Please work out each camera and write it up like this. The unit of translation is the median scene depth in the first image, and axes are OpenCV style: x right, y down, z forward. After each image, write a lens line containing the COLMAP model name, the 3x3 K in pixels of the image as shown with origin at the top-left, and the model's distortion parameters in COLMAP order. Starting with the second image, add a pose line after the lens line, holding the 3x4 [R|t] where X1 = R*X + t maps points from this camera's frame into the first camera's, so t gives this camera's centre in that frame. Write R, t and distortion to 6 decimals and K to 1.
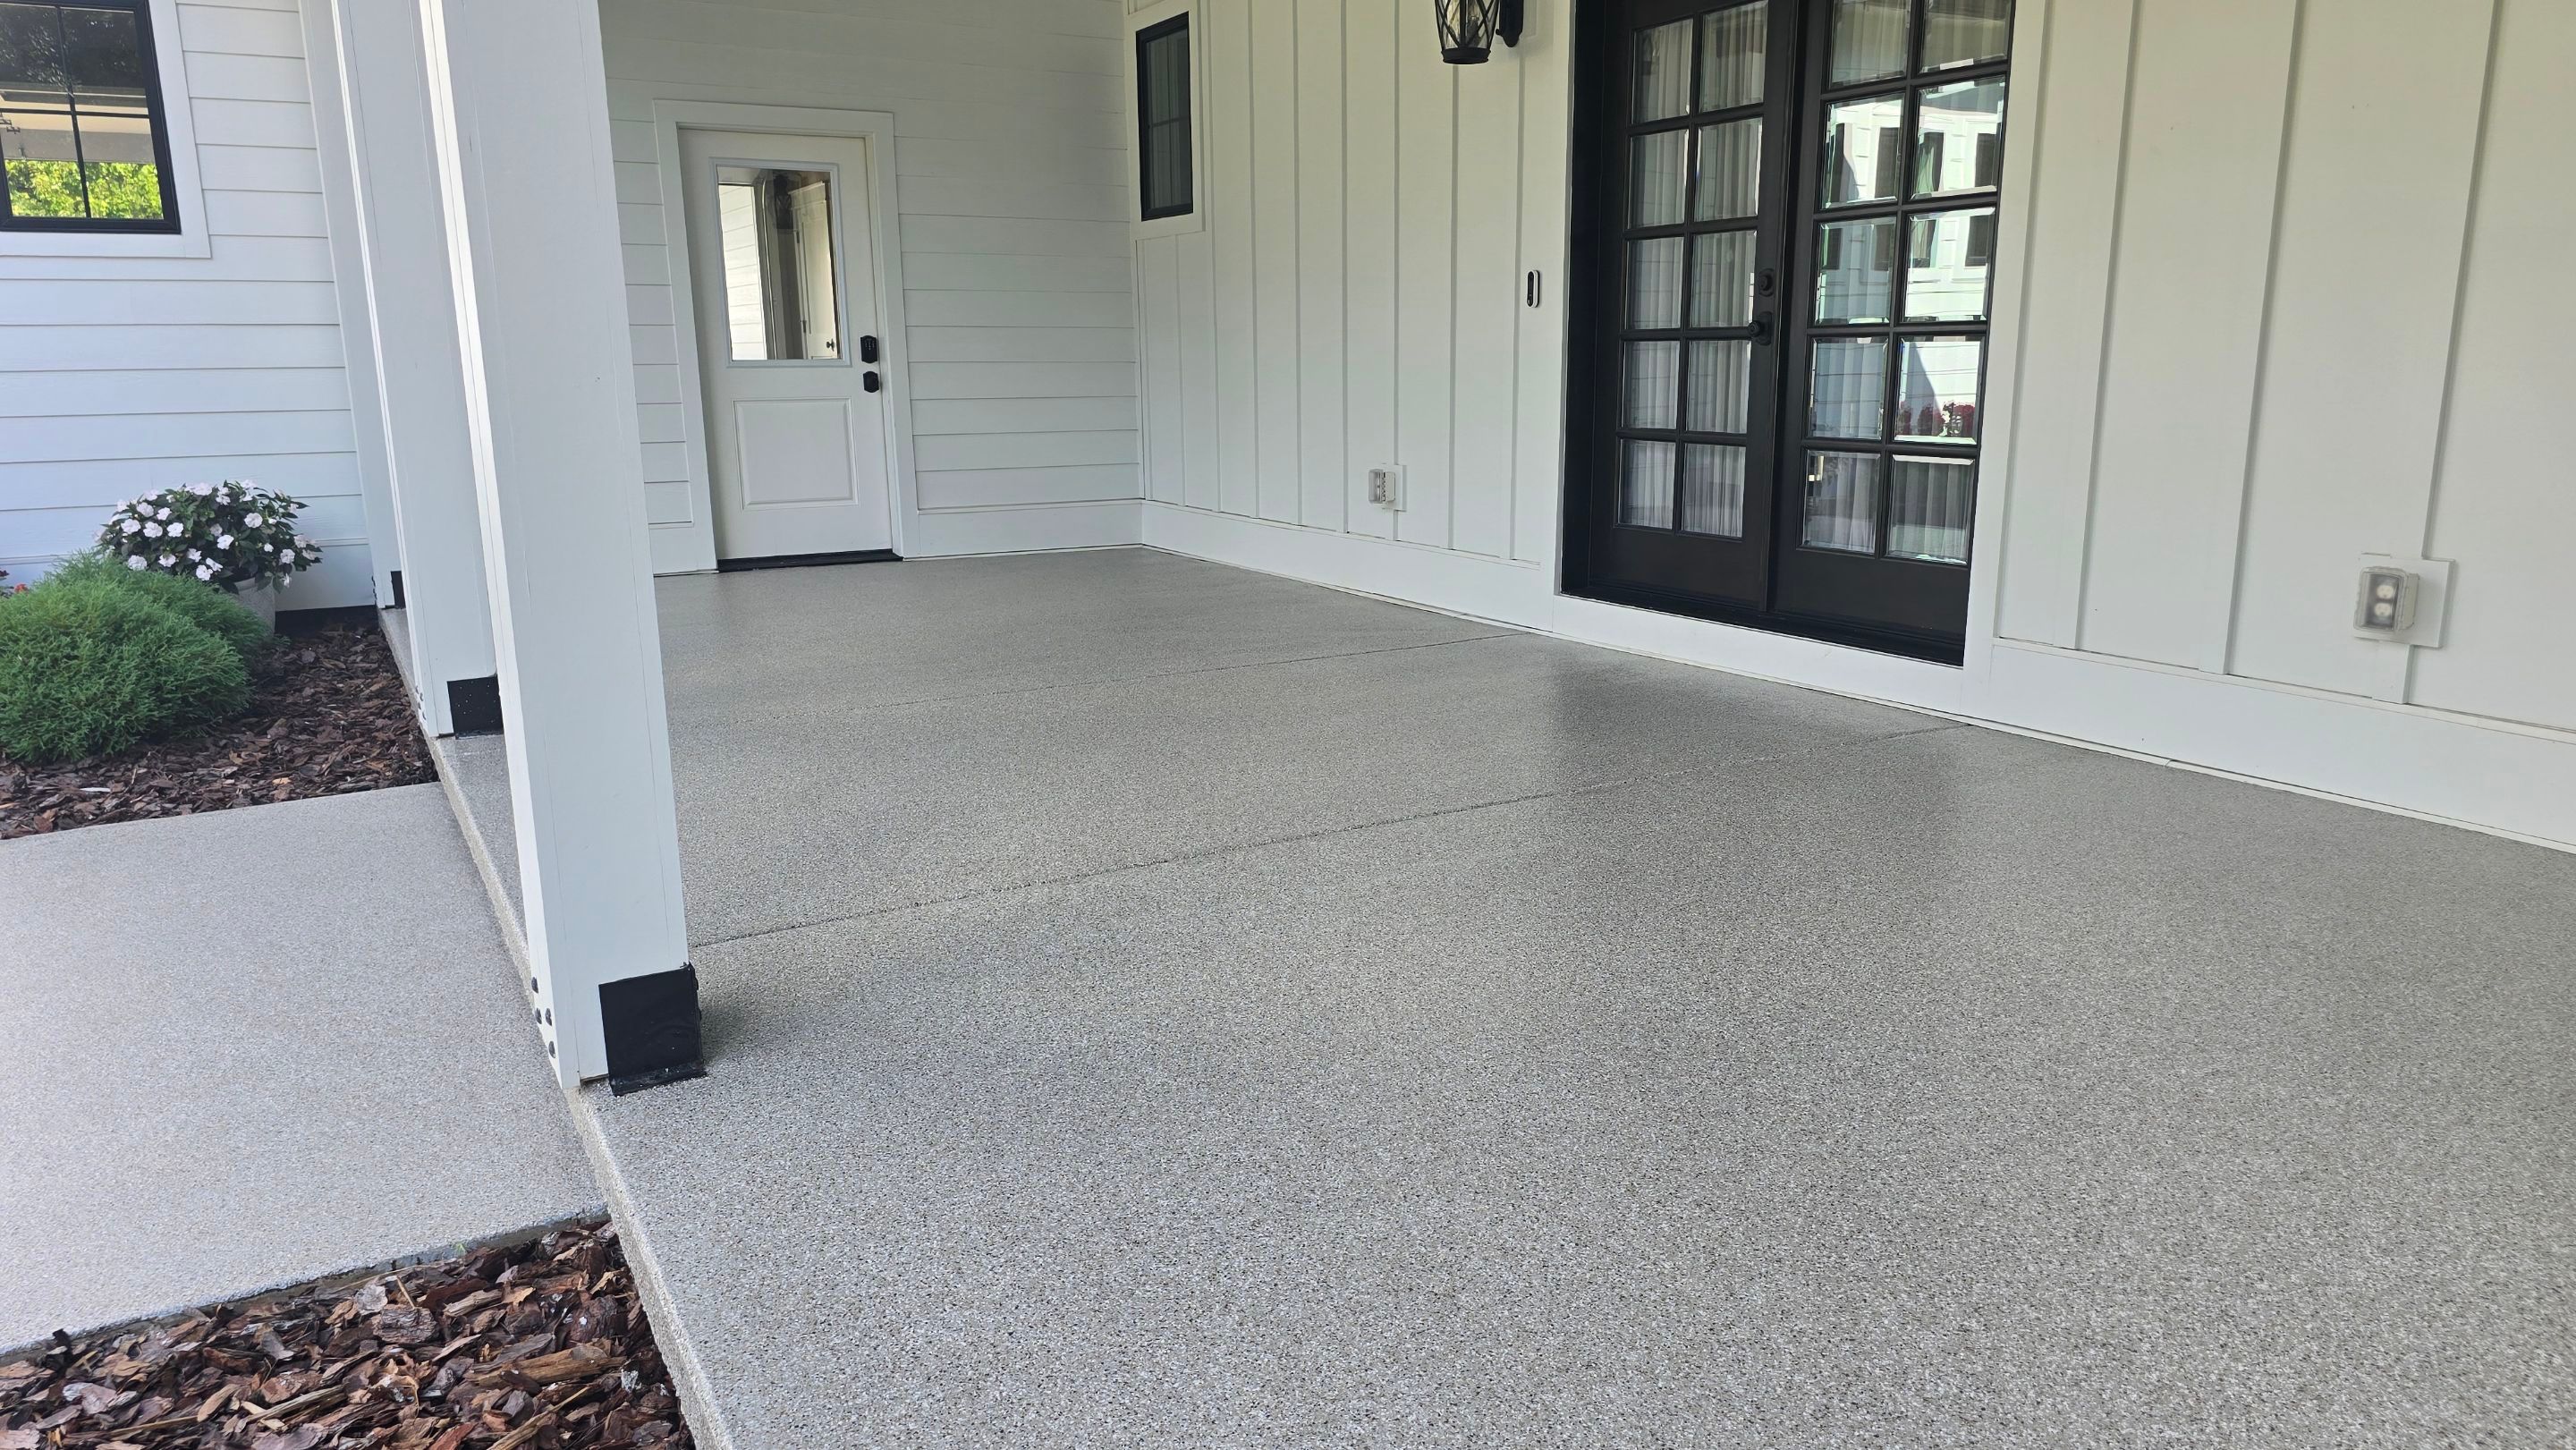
lens RADIAL K [[1783.6, 0, 1288.0], [0, 1783.6, 725.0], [0, 0, 1]] dist [0.055809, -0.065217]
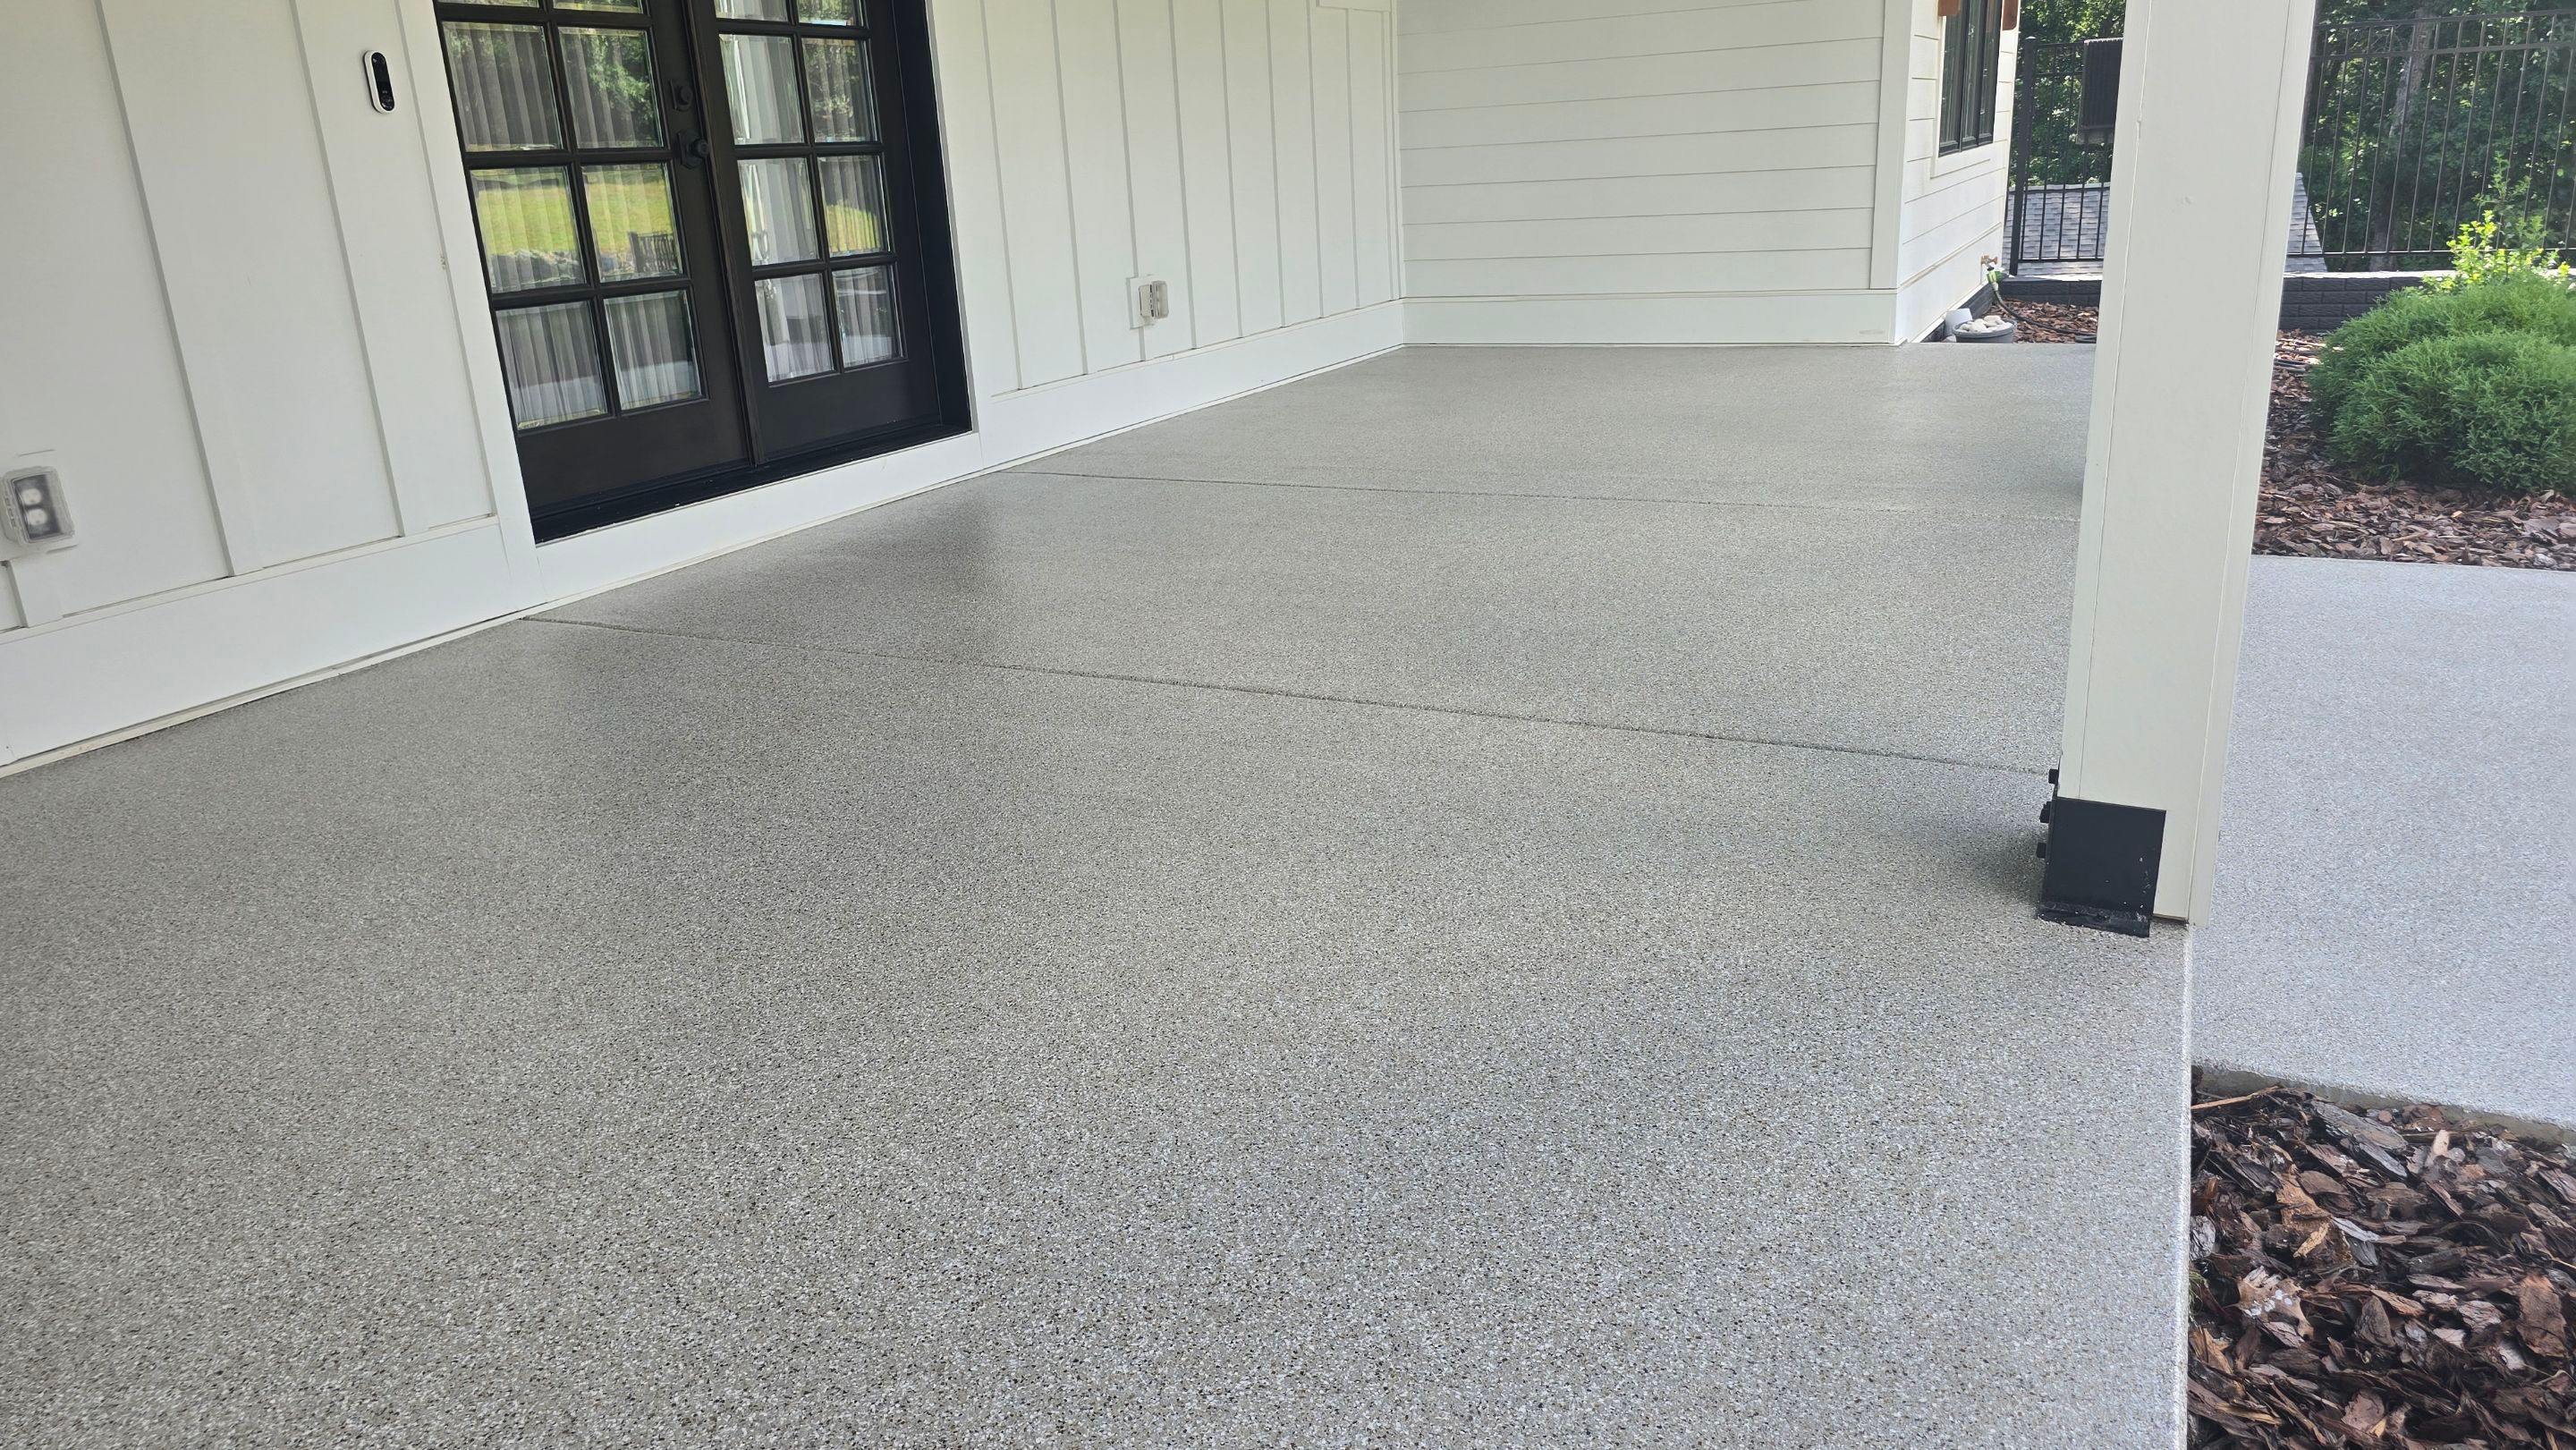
lens RADIAL K [[1783.6, 0, 1288.0], [0, 1783.6, 725.0], [0, 0, 1]] dist [0.055809, -0.065217]
pose [[-0.566033, -0.218282, 0.794959, -0.679145], [0.222030, 0.888310, 0.402006, -0.266065], [-0.793921, 0.404053, -0.454347, 1.310382]]
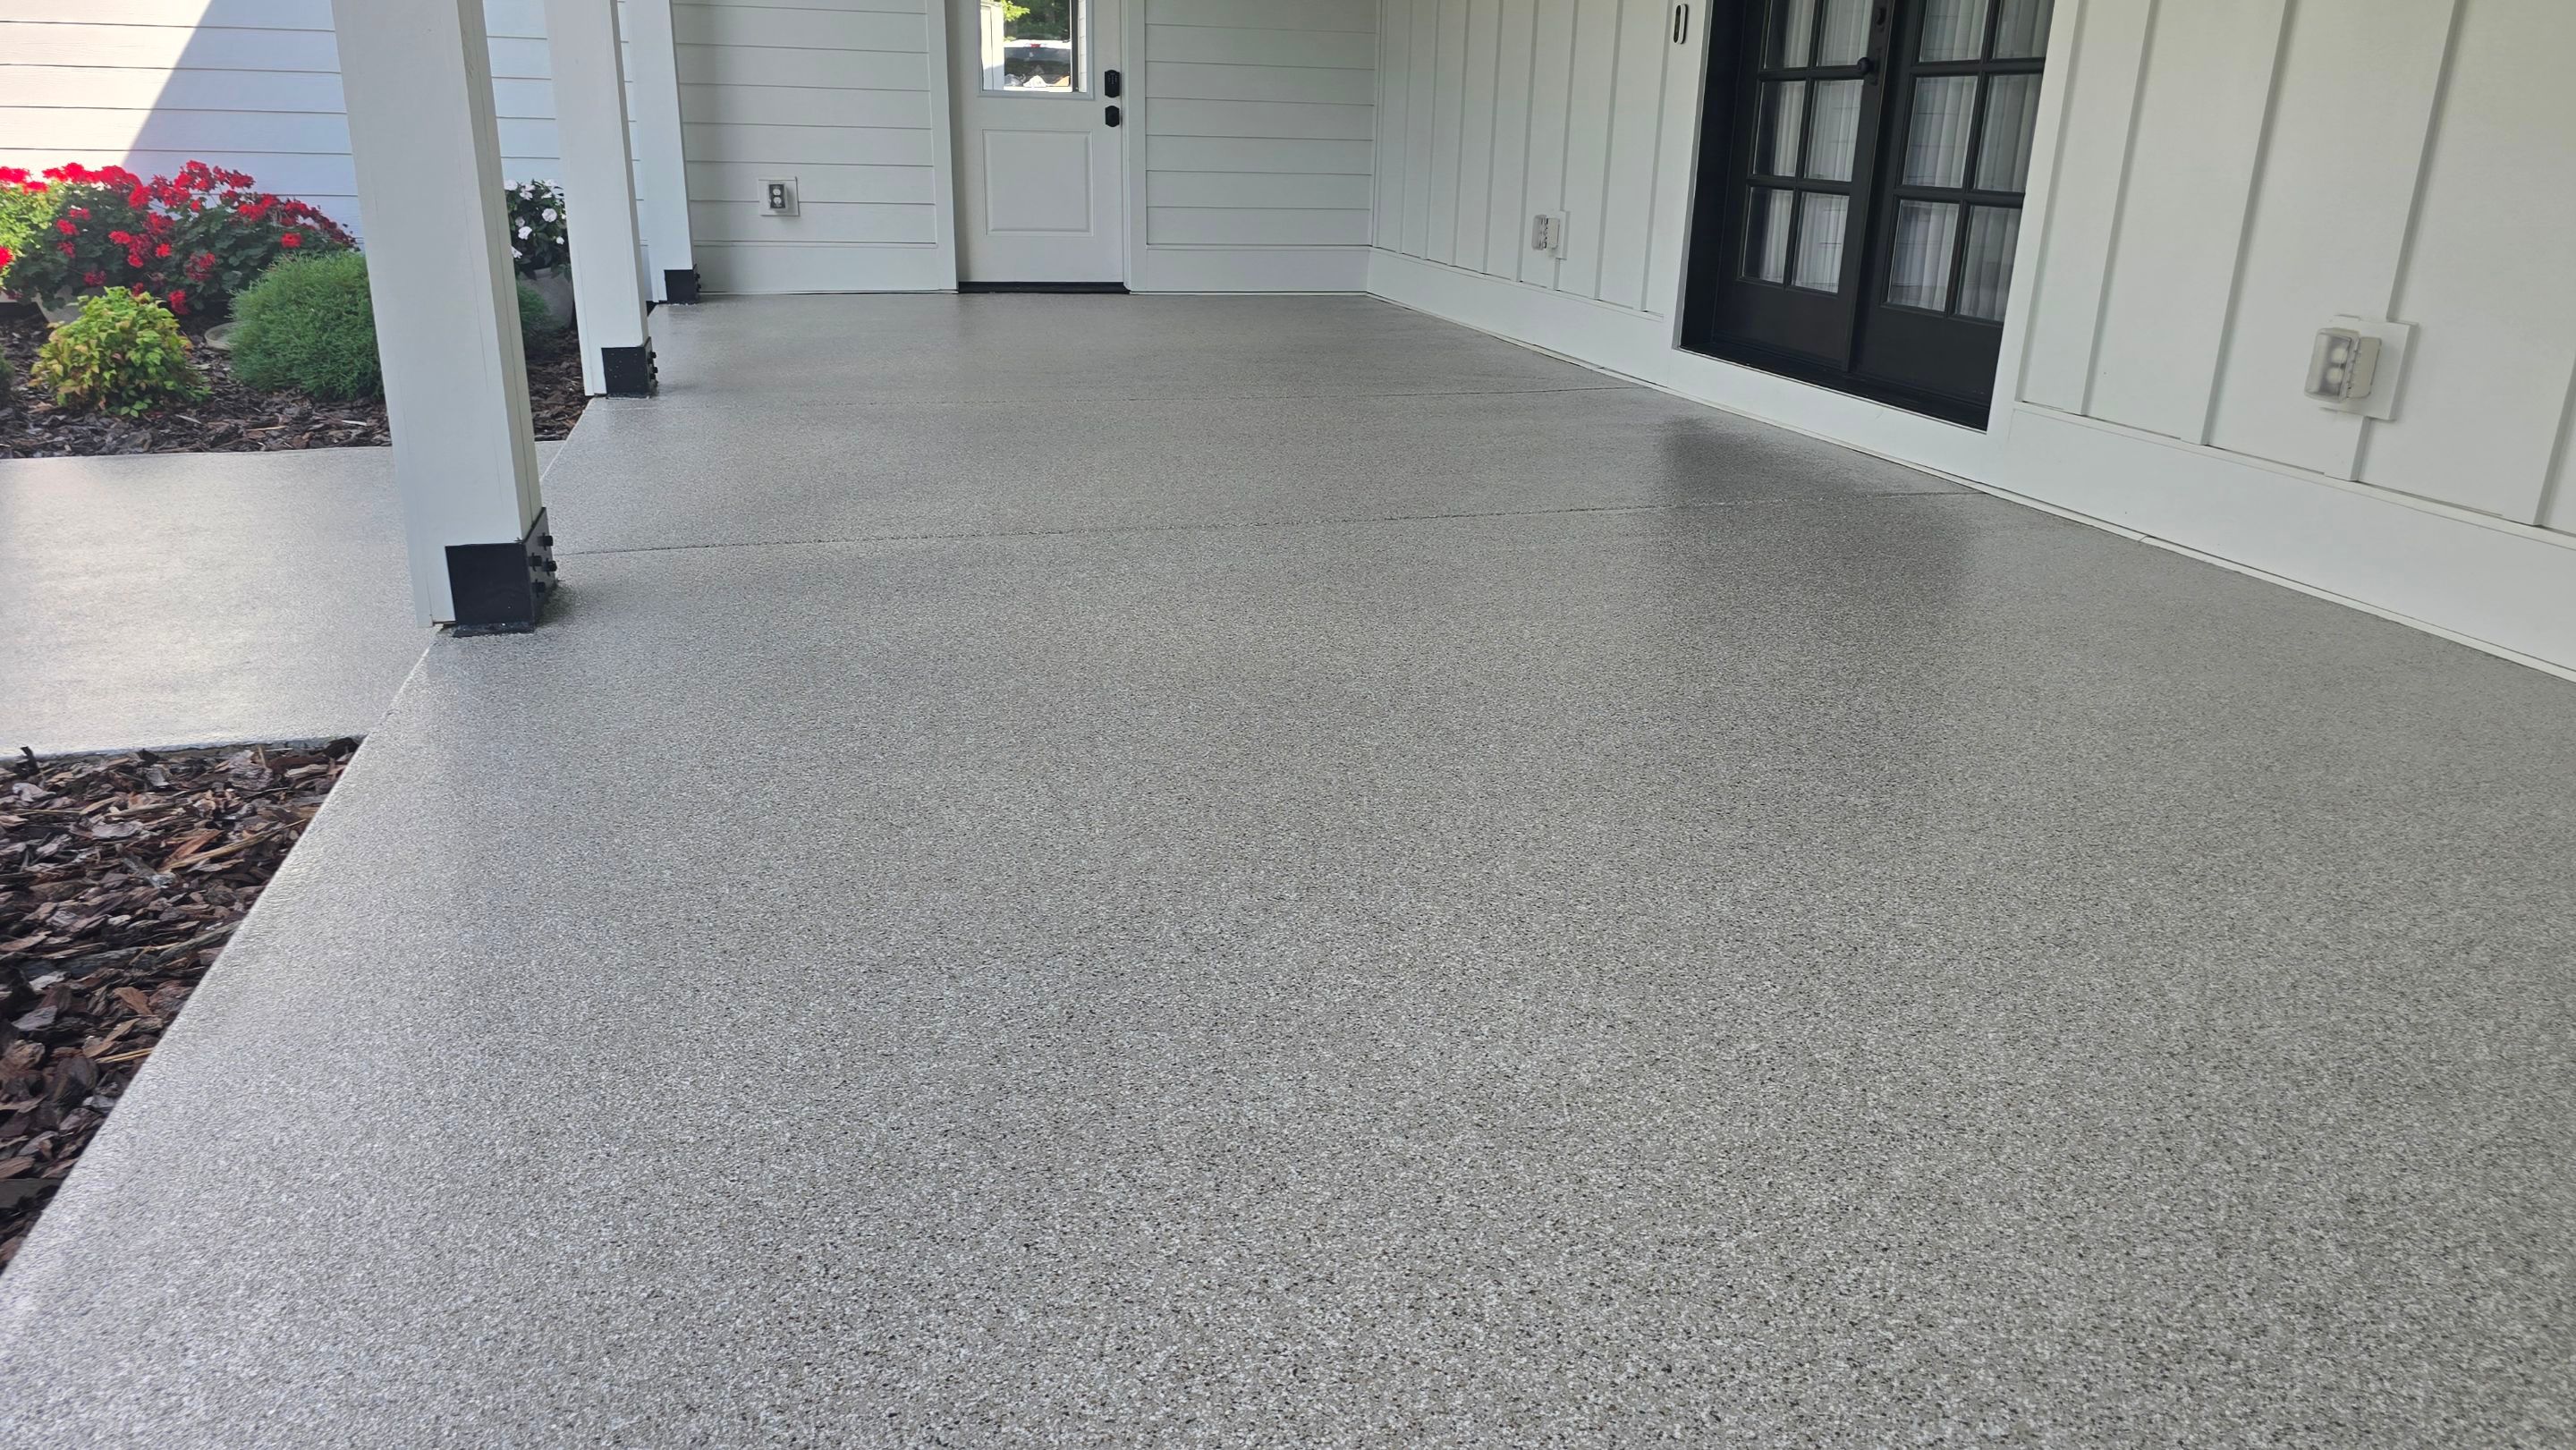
lens RADIAL K [[1783.6, 0, 1288.0], [0, 1783.6, 725.0], [0, 0, 1]] dist [0.055809, -0.065217]
pose [[0.966321, 0.111877, -0.231750, 0.230883], [-0.084485, 0.988560, 0.124947, 0.030767], [0.243078, -0.101160, 0.964718, -0.029090]]
